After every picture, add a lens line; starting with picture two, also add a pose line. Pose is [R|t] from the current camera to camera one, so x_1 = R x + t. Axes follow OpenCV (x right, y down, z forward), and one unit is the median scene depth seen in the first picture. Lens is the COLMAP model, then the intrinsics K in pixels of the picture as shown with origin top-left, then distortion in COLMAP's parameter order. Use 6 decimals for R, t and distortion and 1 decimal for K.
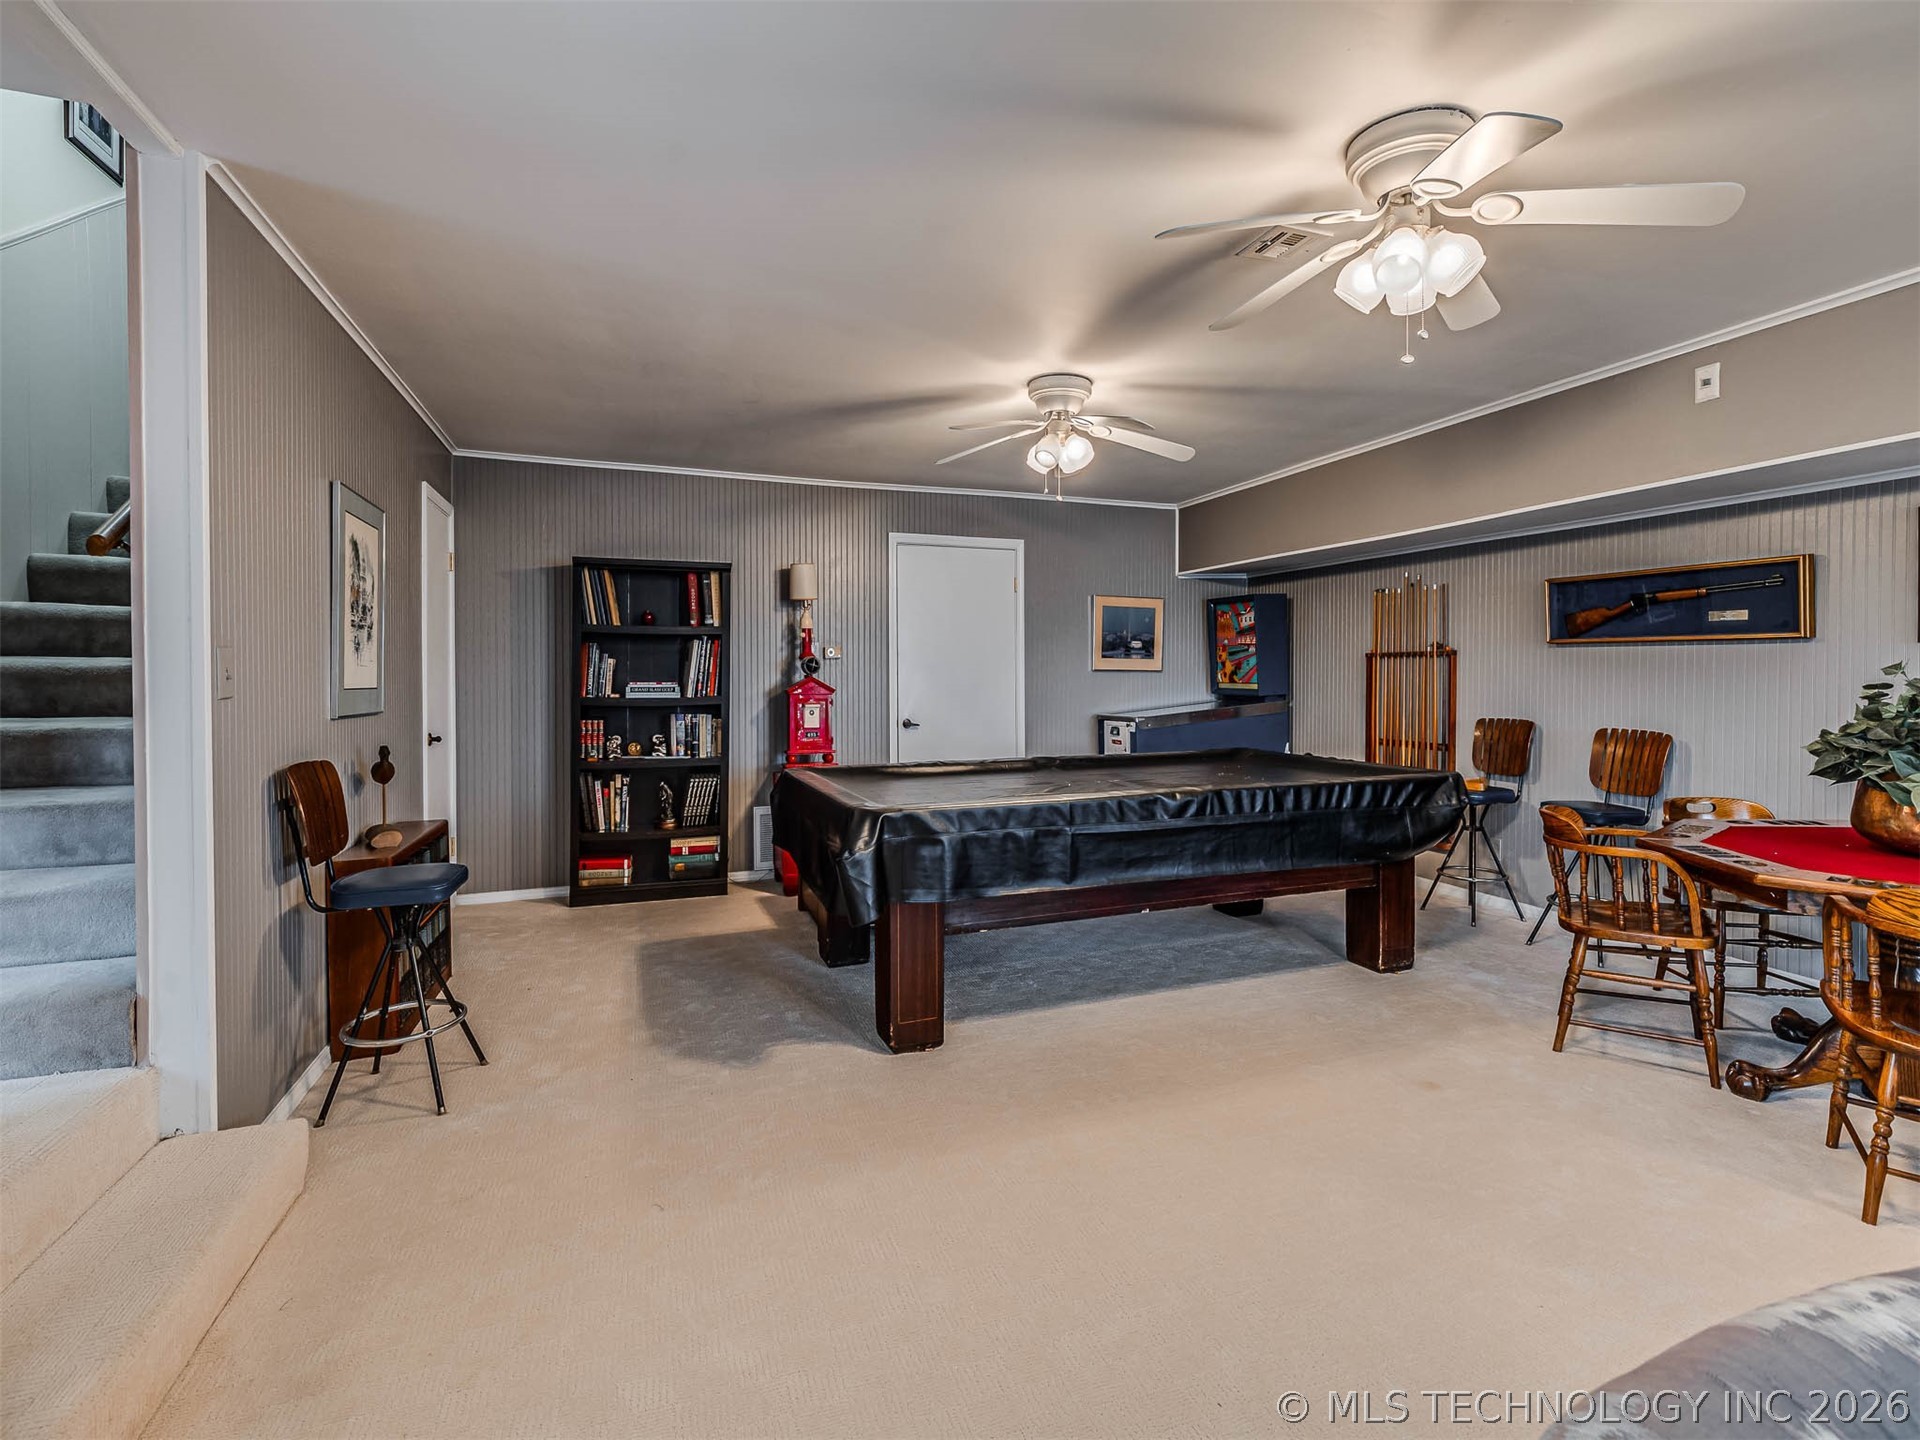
lens RADIAL K [[945.7, 0, 971.2], [0, 945.7, 657.2], [0, 0, 1]] dist [0.002432, 0.000243]
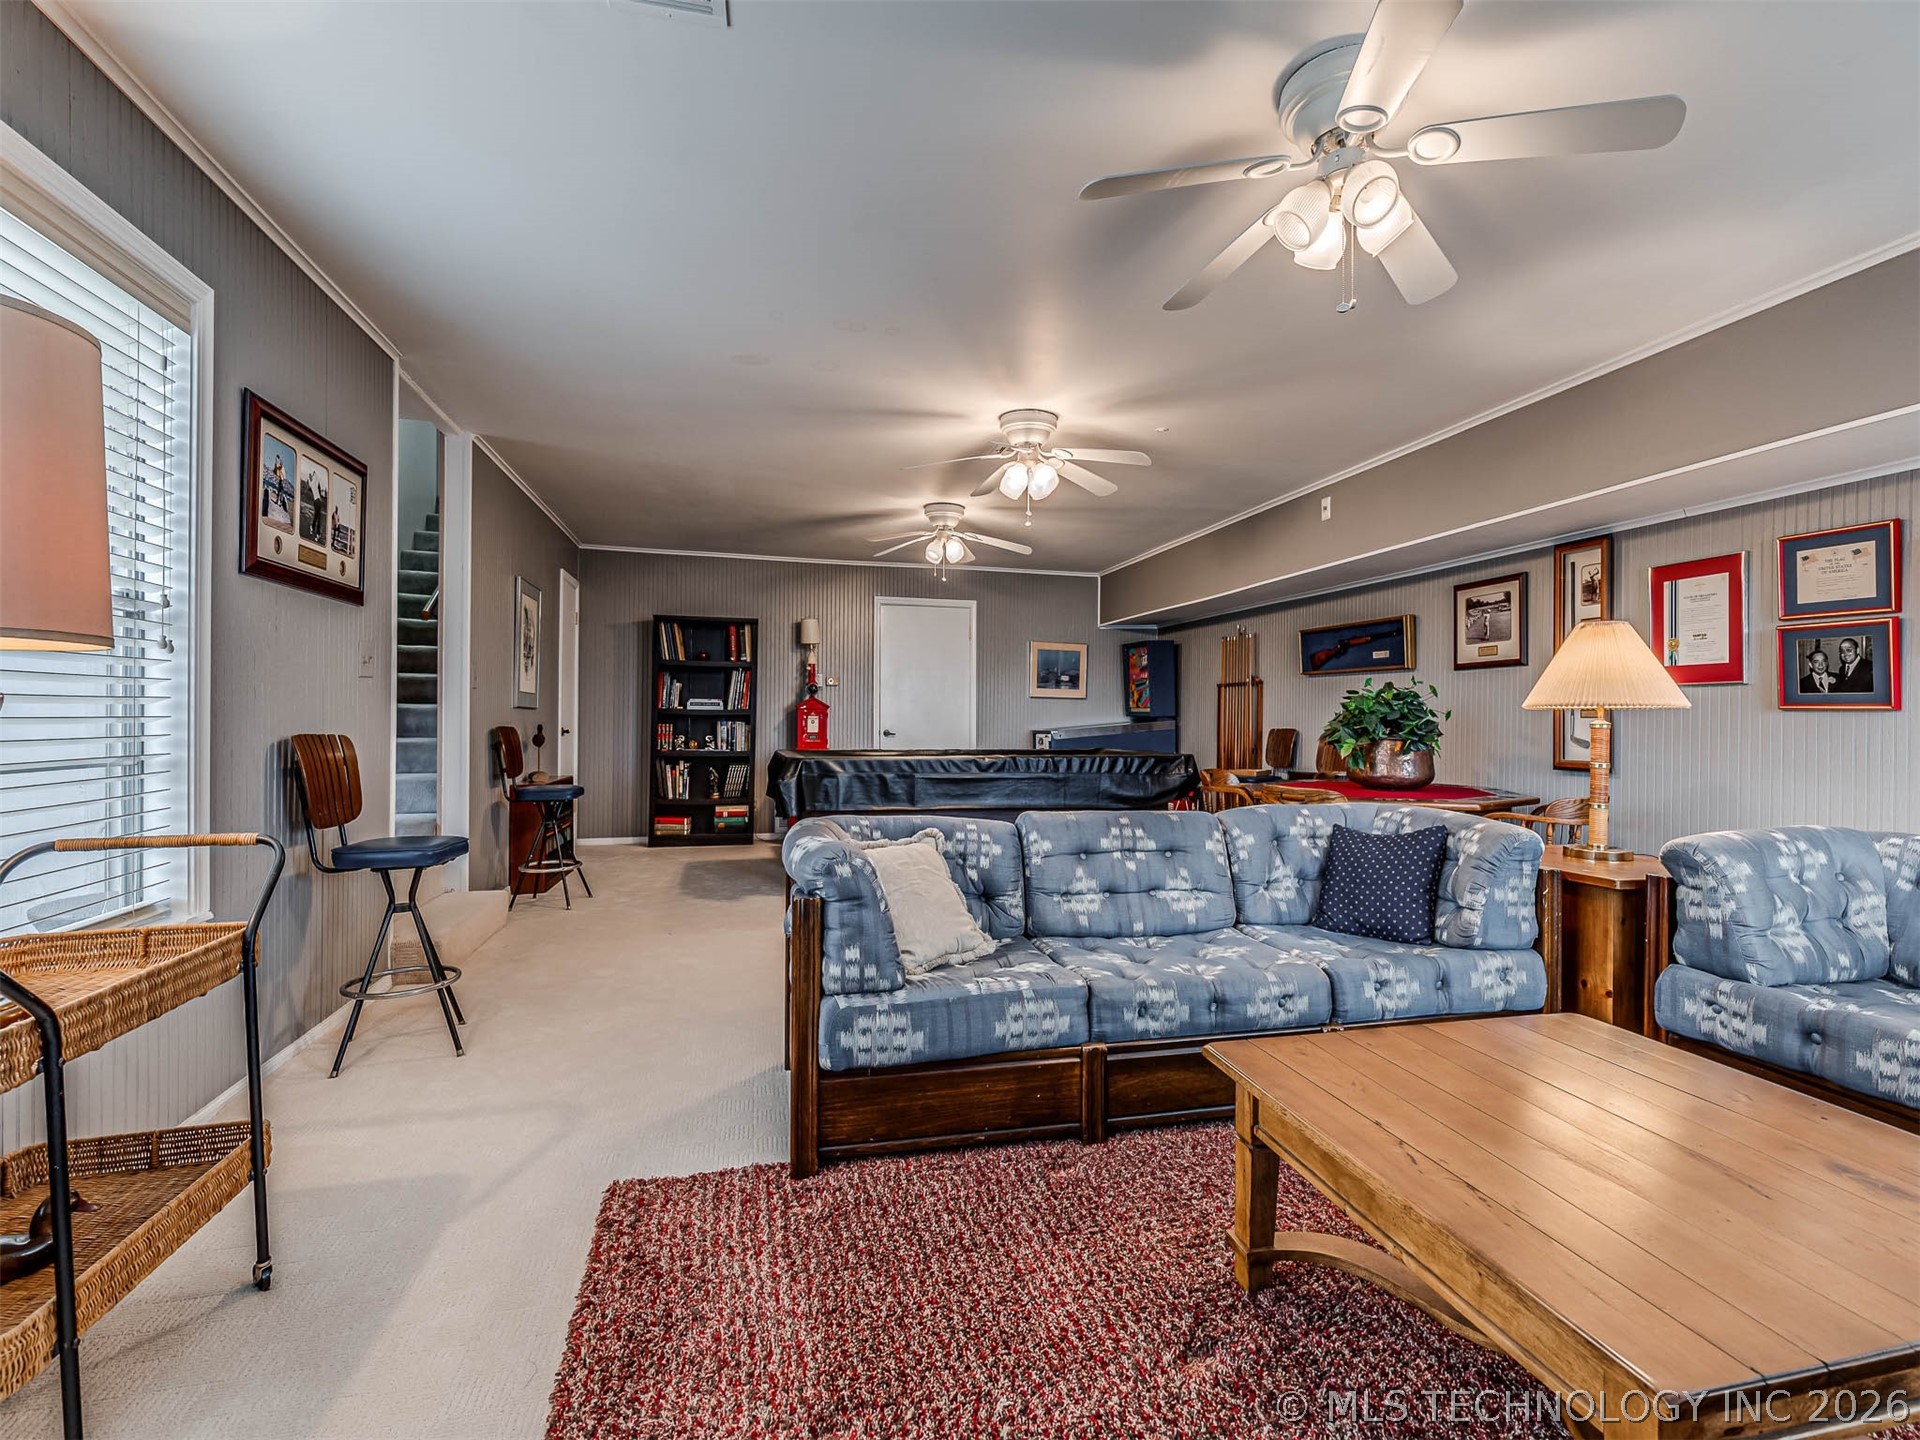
lens RADIAL K [[912.9, 0, 966.2], [0, 912.9, 685.8], [0, 0, 1]] dist [0.000313, 0.000510]
pose [[0.995413, 0.005915, -0.095489, 0.205486], [-0.007680, 0.999806, -0.018124, 0.028114], [0.095364, 0.018774, 0.995265, -0.382189]]
